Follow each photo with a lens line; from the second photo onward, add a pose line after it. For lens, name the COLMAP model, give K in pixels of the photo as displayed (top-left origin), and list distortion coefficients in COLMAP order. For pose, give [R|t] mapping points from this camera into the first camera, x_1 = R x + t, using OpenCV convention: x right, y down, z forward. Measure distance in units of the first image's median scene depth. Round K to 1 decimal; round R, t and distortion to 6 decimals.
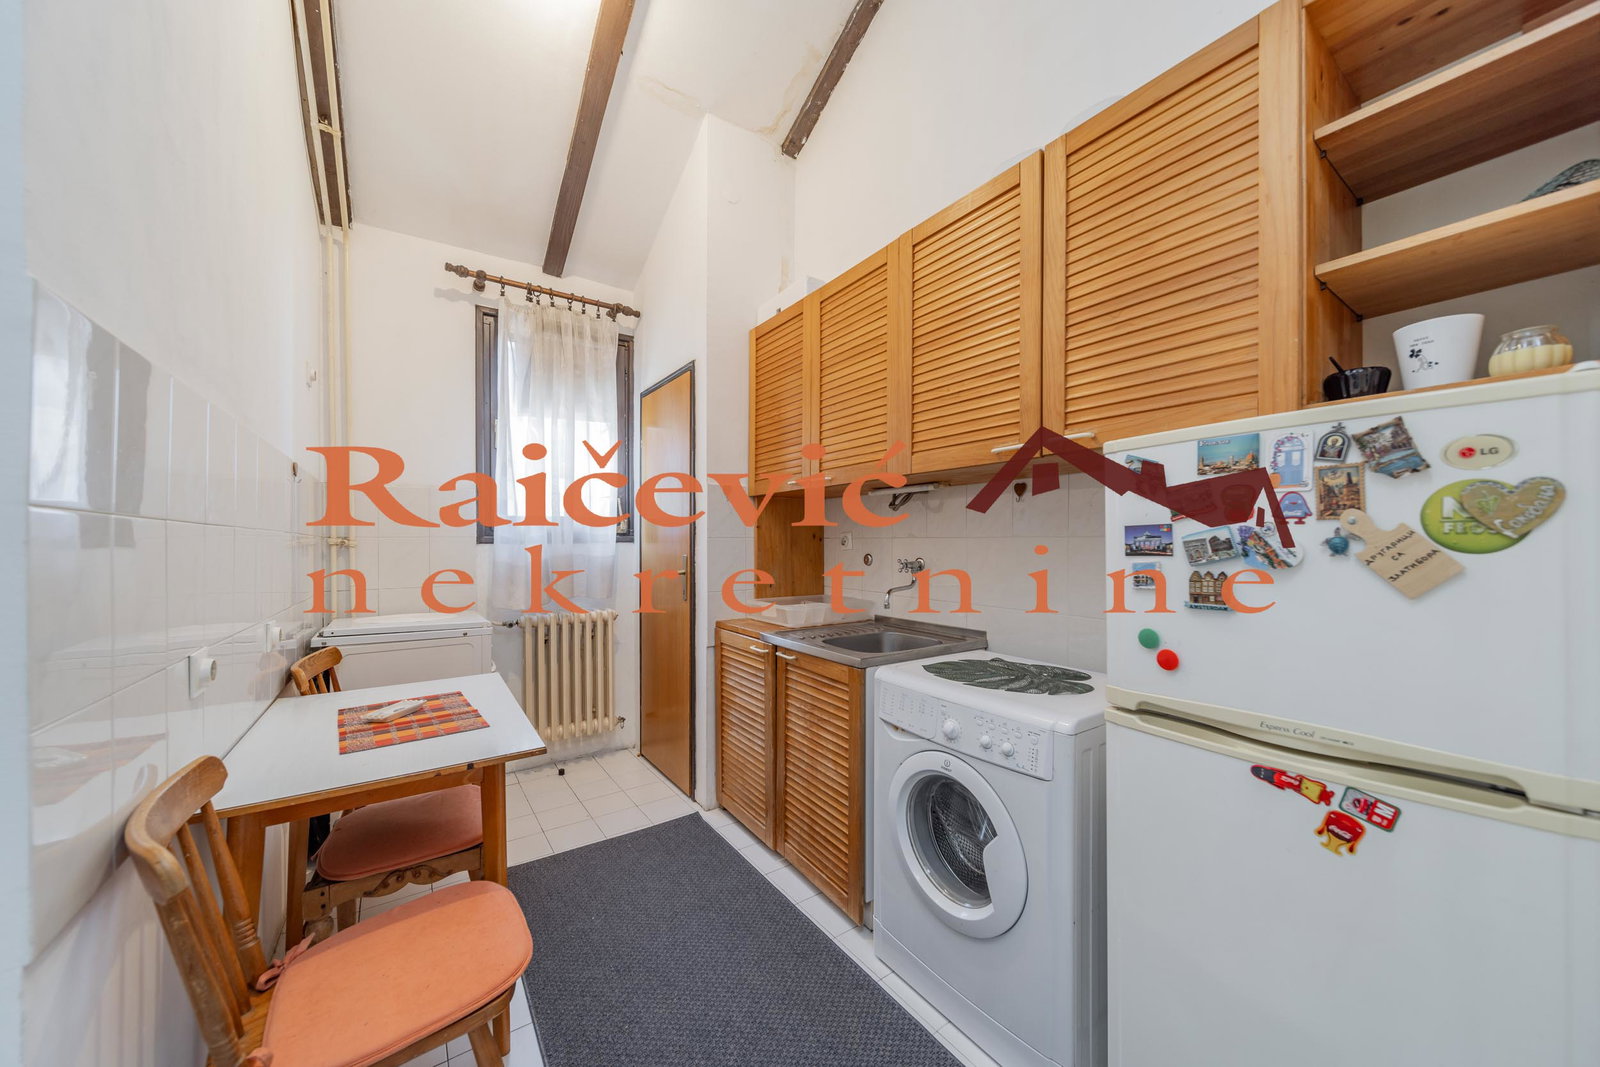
lens RADIAL K [[556.1, 0, 784.6], [0, 556.1, 536.1], [0, 0, 1]] dist [0.001638, -0.002887]
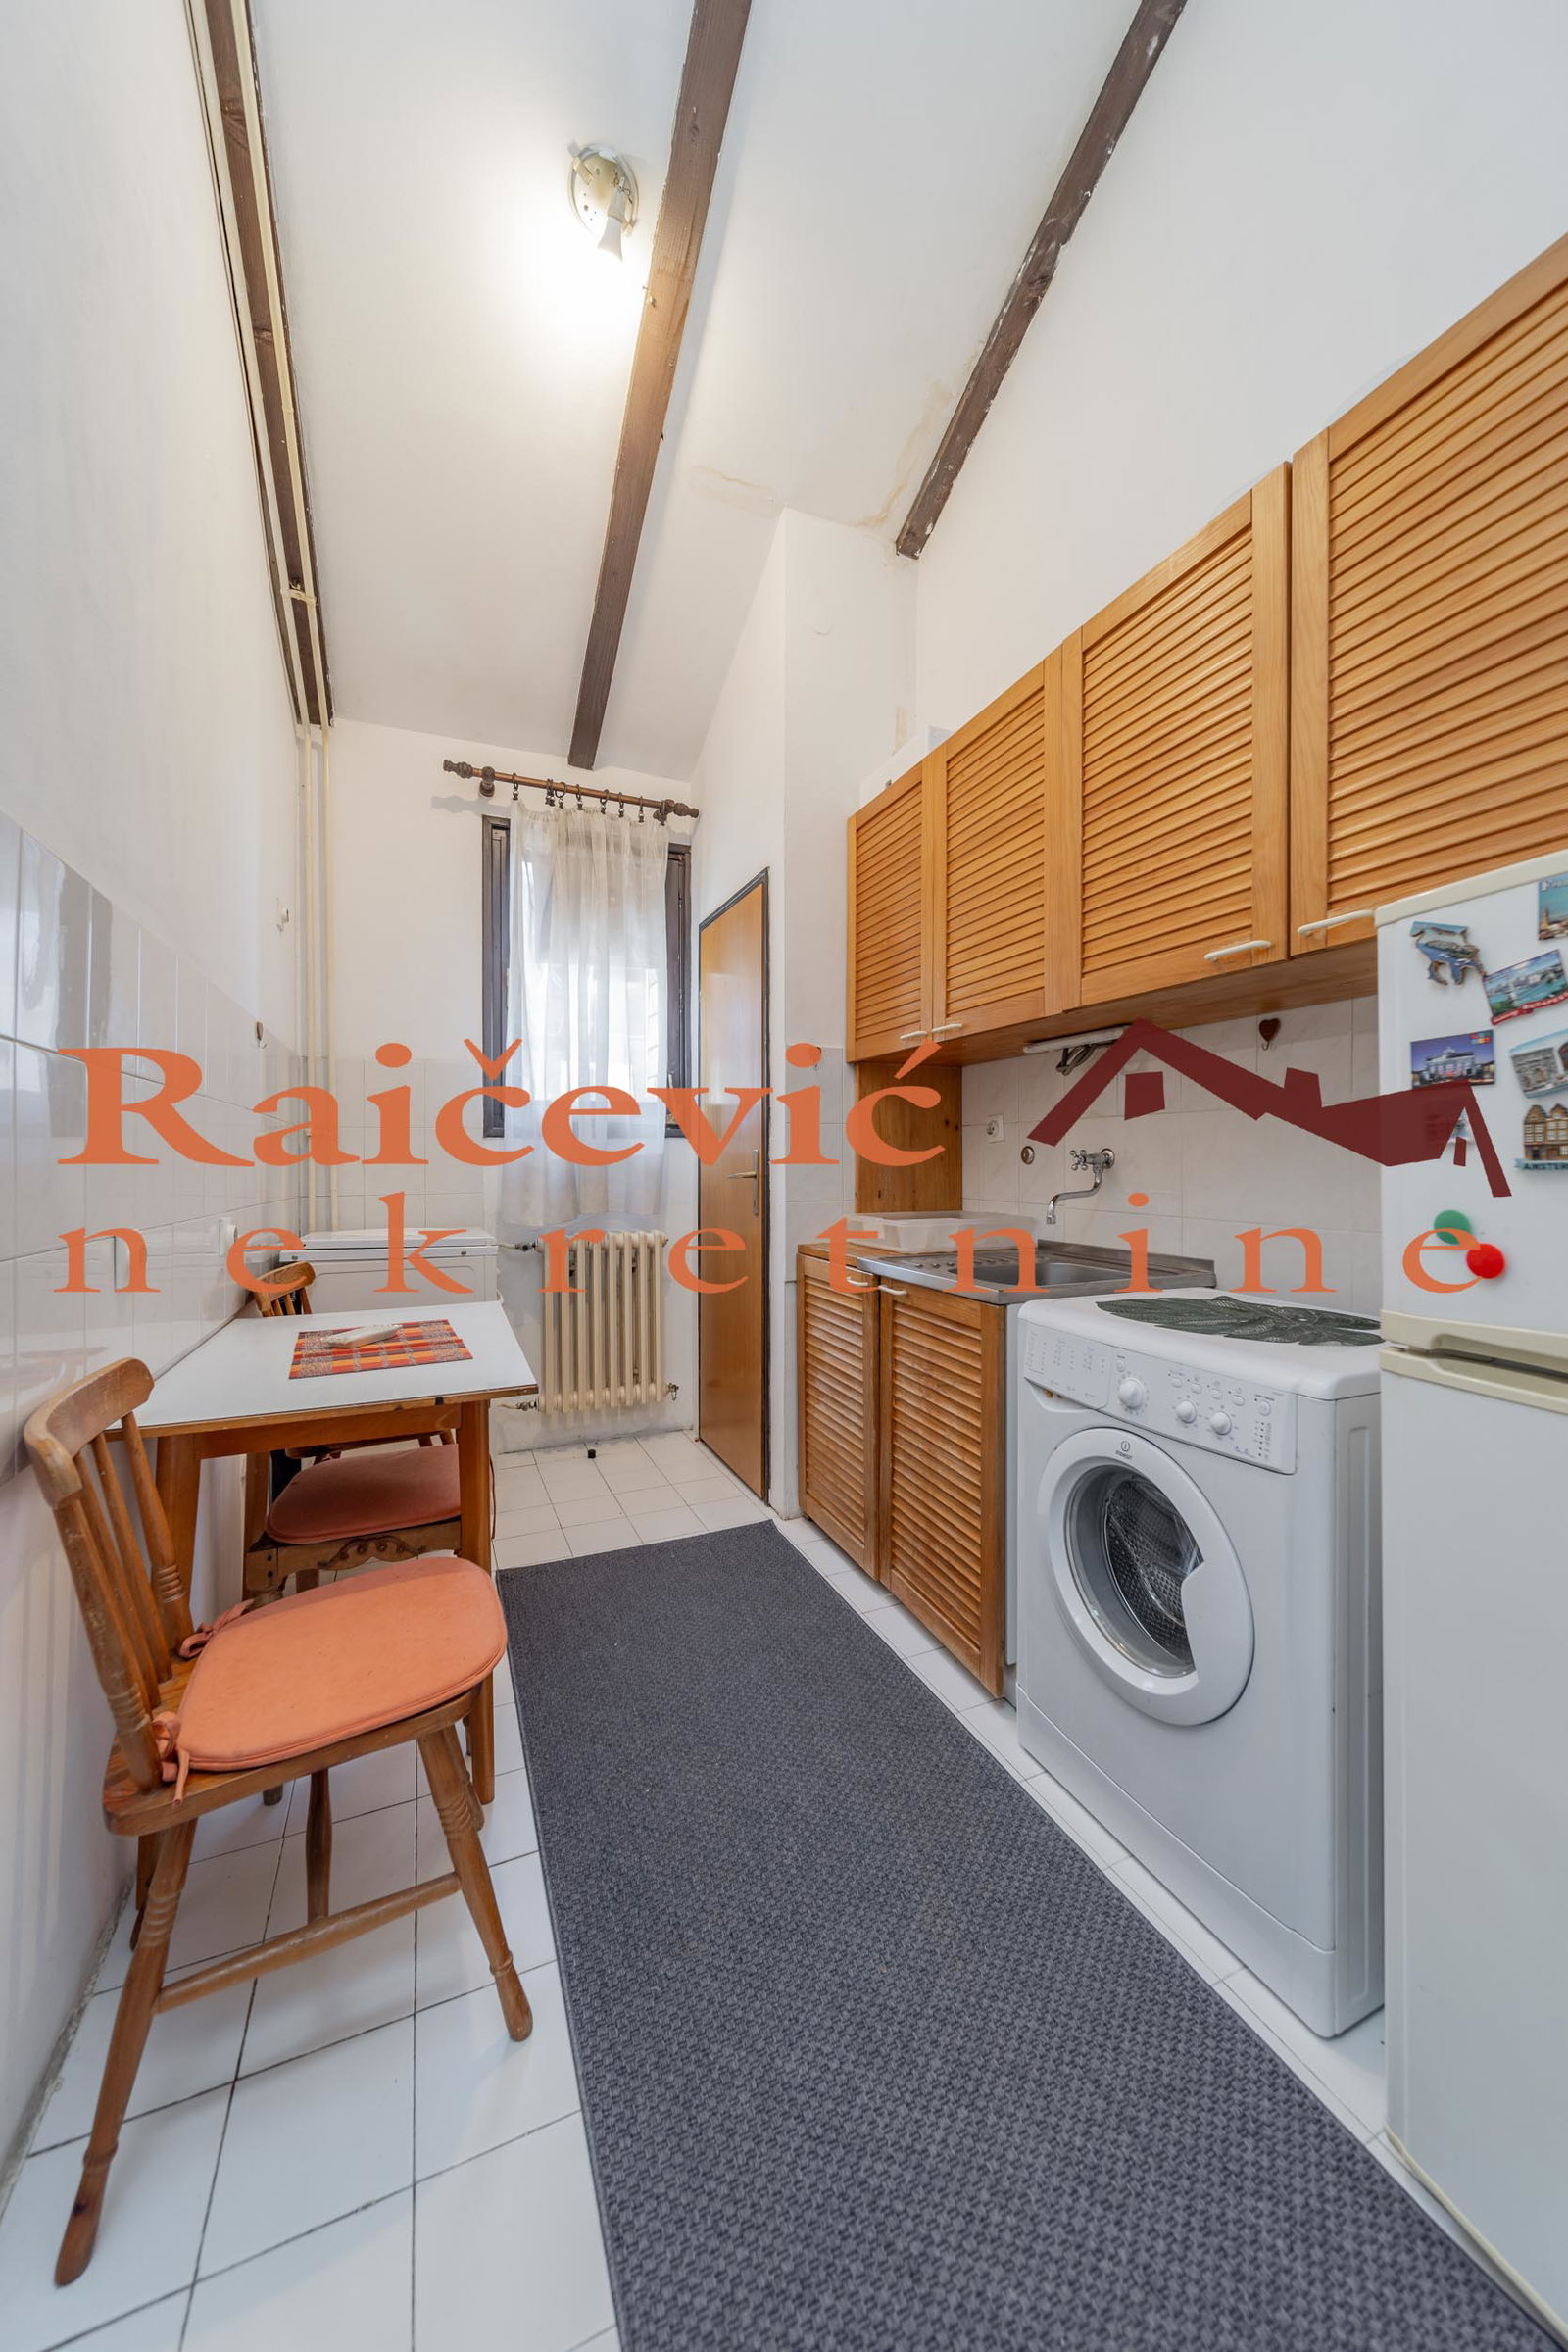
lens RADIAL K [[817.6, 0, 780.2], [0, 817.6, 1150.8], [0, 0, 1]] dist [-0.001166, -0.000253]
pose [[0.982626, -0.000228, -0.185599, 0.052778], [-0.000263, 0.999997, -0.002624, 0.049696], [0.185599, 0.002628, 0.982622, 0.004997]]
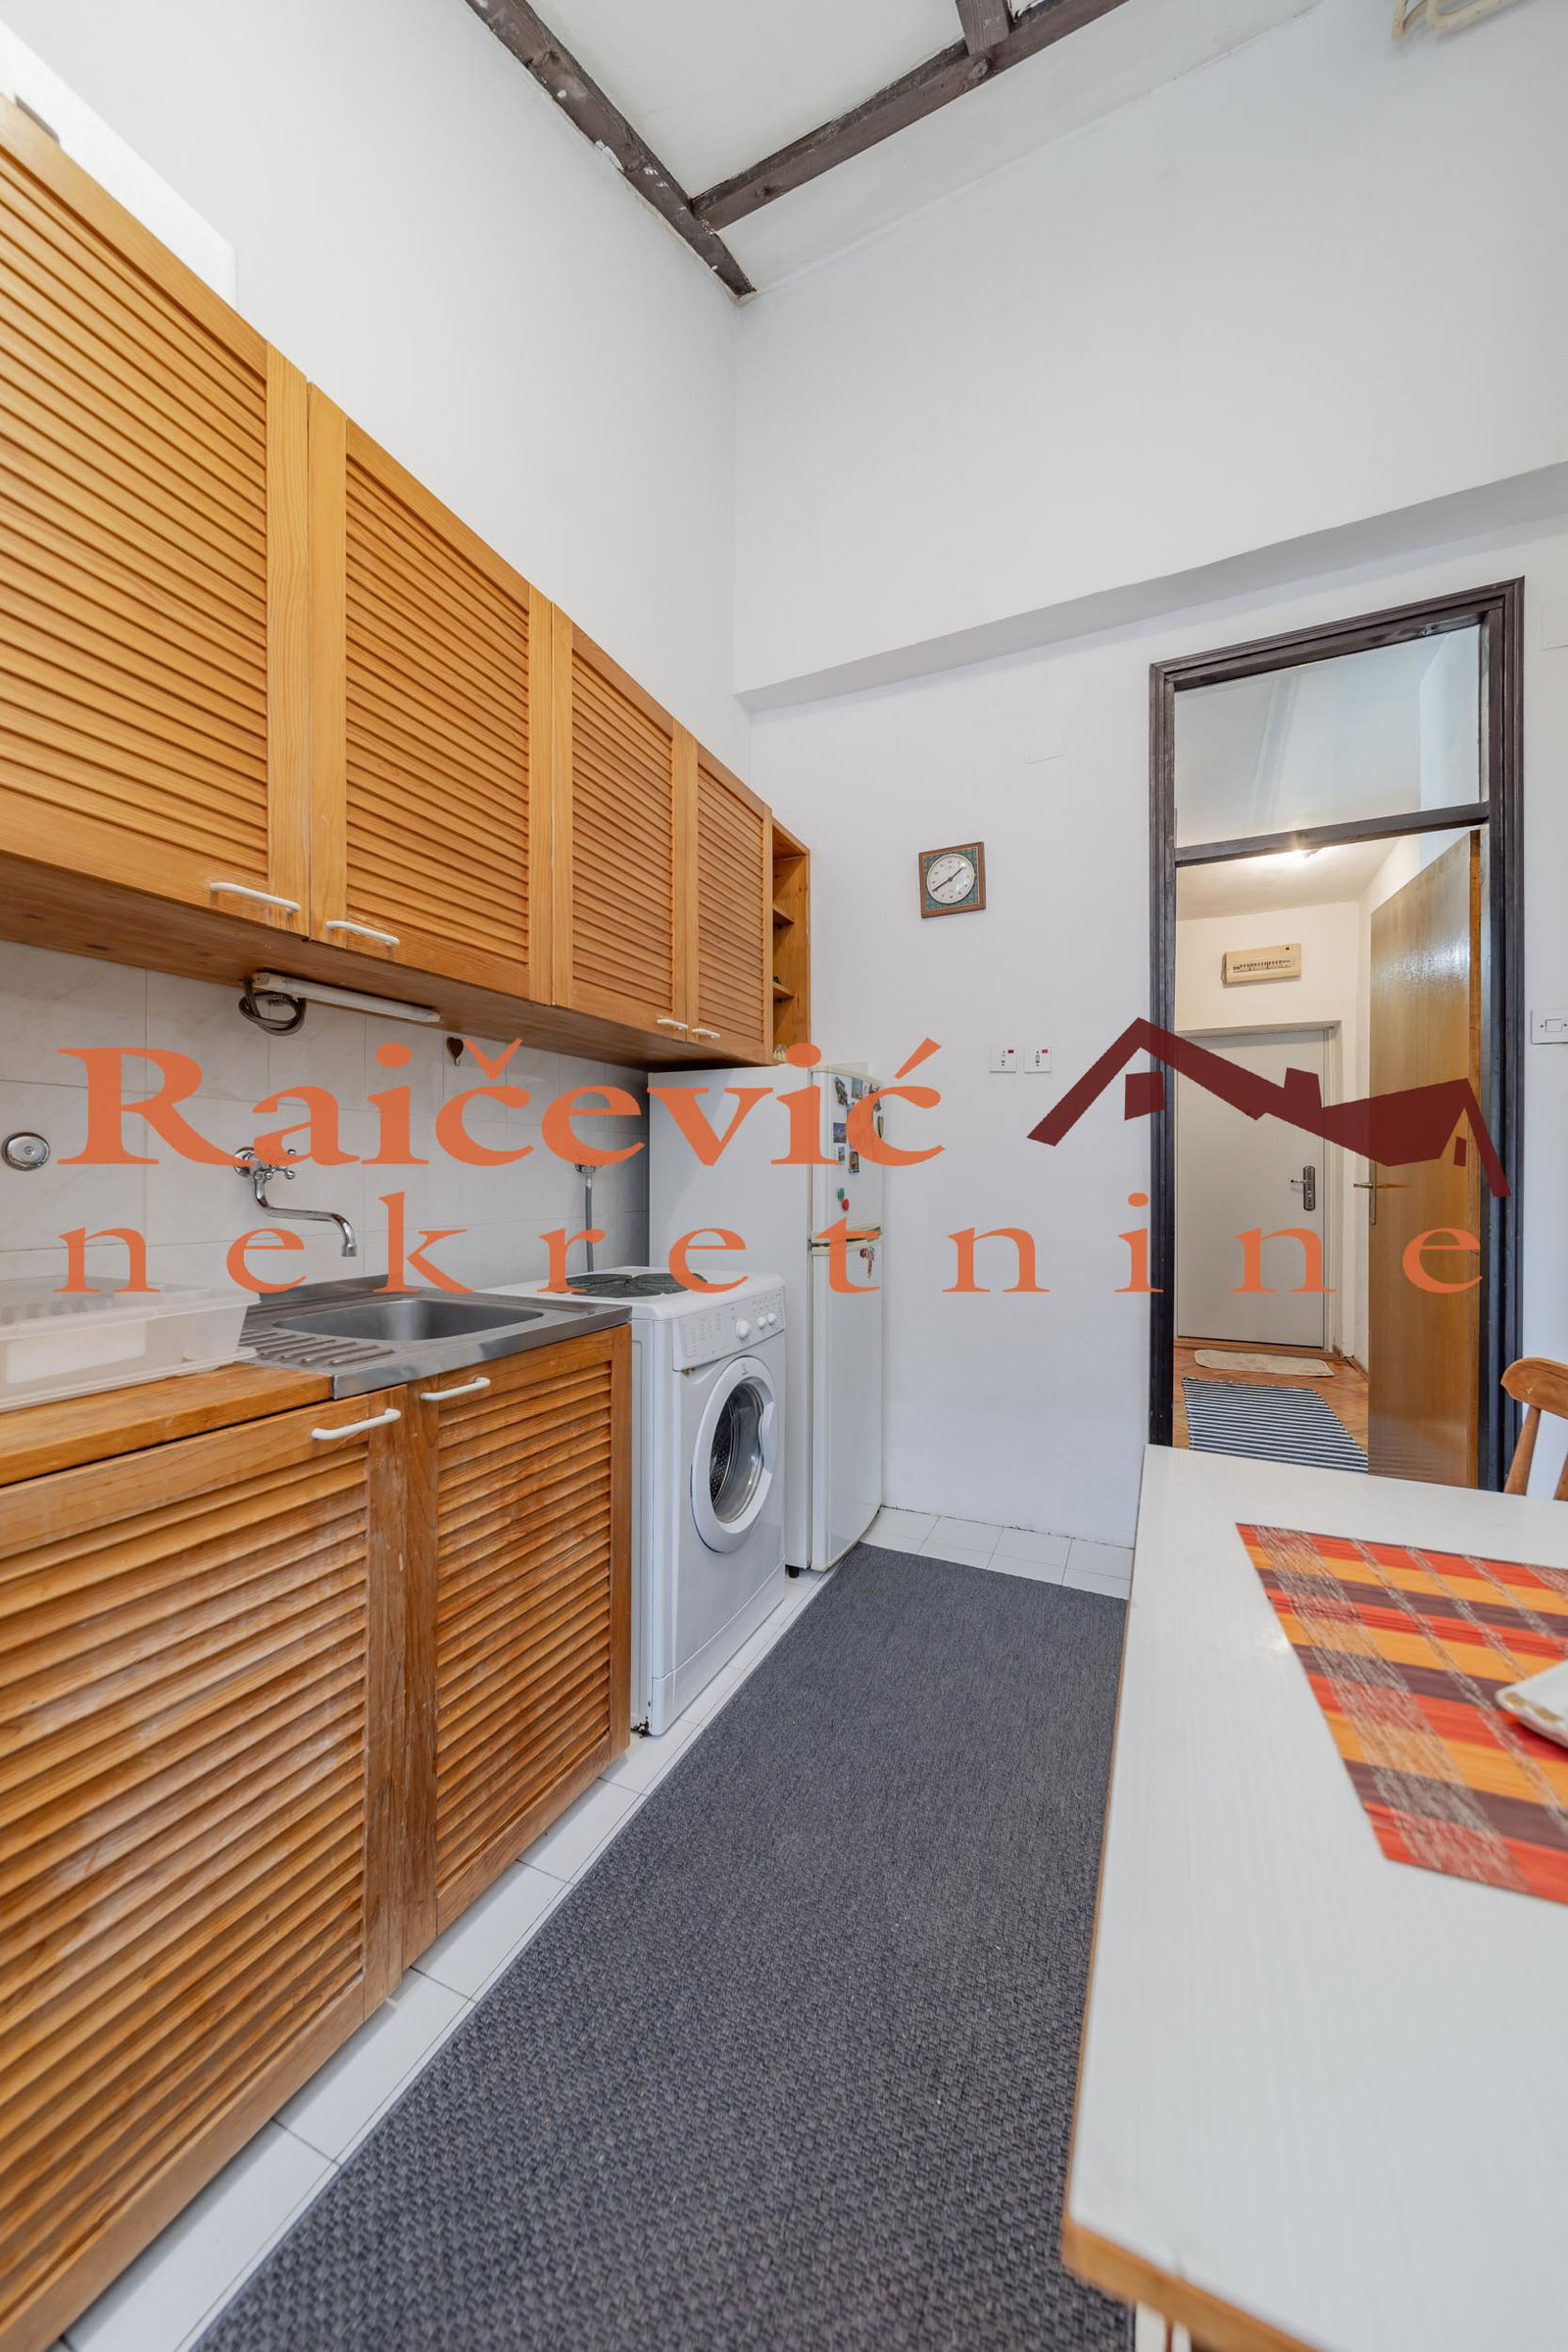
lens RADIAL K [[821.9, 0, 797.7], [0, 821.9, 1184.2], [0, 0, 1]] dist [0.000718, -0.000544]
pose [[-0.532485, -0.000948, 0.846439, -0.607680], [-0.002959, 0.999995, -0.000742, 0.074955], [-0.846434, -0.002900, -0.532485, 1.116302]]
